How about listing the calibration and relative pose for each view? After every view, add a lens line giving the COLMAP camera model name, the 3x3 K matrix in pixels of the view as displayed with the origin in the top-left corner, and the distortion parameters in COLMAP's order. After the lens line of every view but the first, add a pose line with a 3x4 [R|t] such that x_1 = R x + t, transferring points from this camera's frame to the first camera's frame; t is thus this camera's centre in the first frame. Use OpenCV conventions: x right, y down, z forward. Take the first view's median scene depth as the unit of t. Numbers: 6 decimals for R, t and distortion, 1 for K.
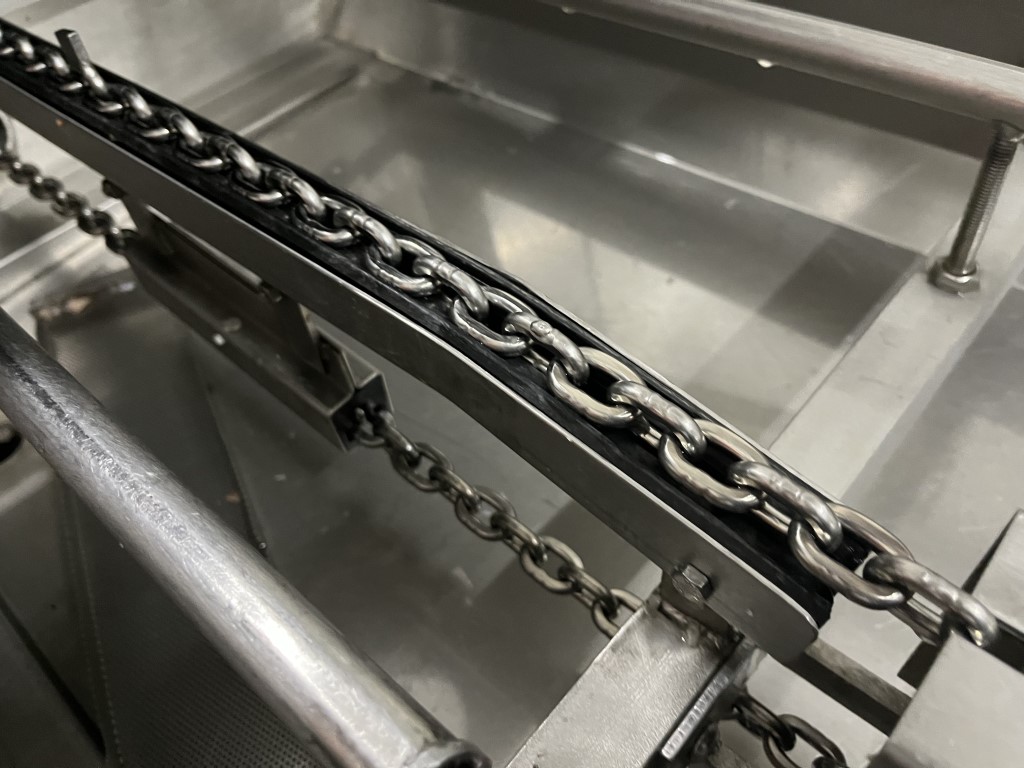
lens RADIAL K [[781.2, 0, 518.5], [0, 781.2, 376.5], [0, 0, 1]] dist [0.064888, -0.091375]
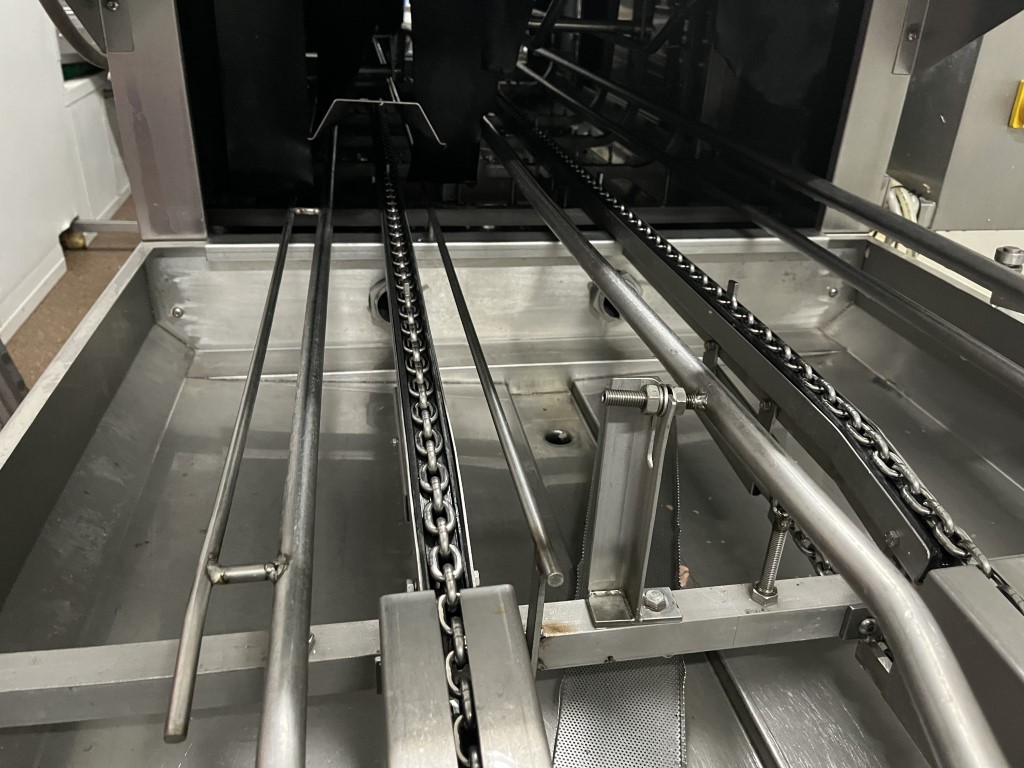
lens RADIAL K [[781.2, 0, 518.5], [0, 781.2, 376.5], [0, 0, 1]] dist [0.064888, -0.091375]
pose [[0.779644, 0.404517, -0.478040, 0.124992], [-0.538142, 0.823168, -0.181102, 0.422774], [0.320248, 0.398448, 0.859465, -0.830589]]
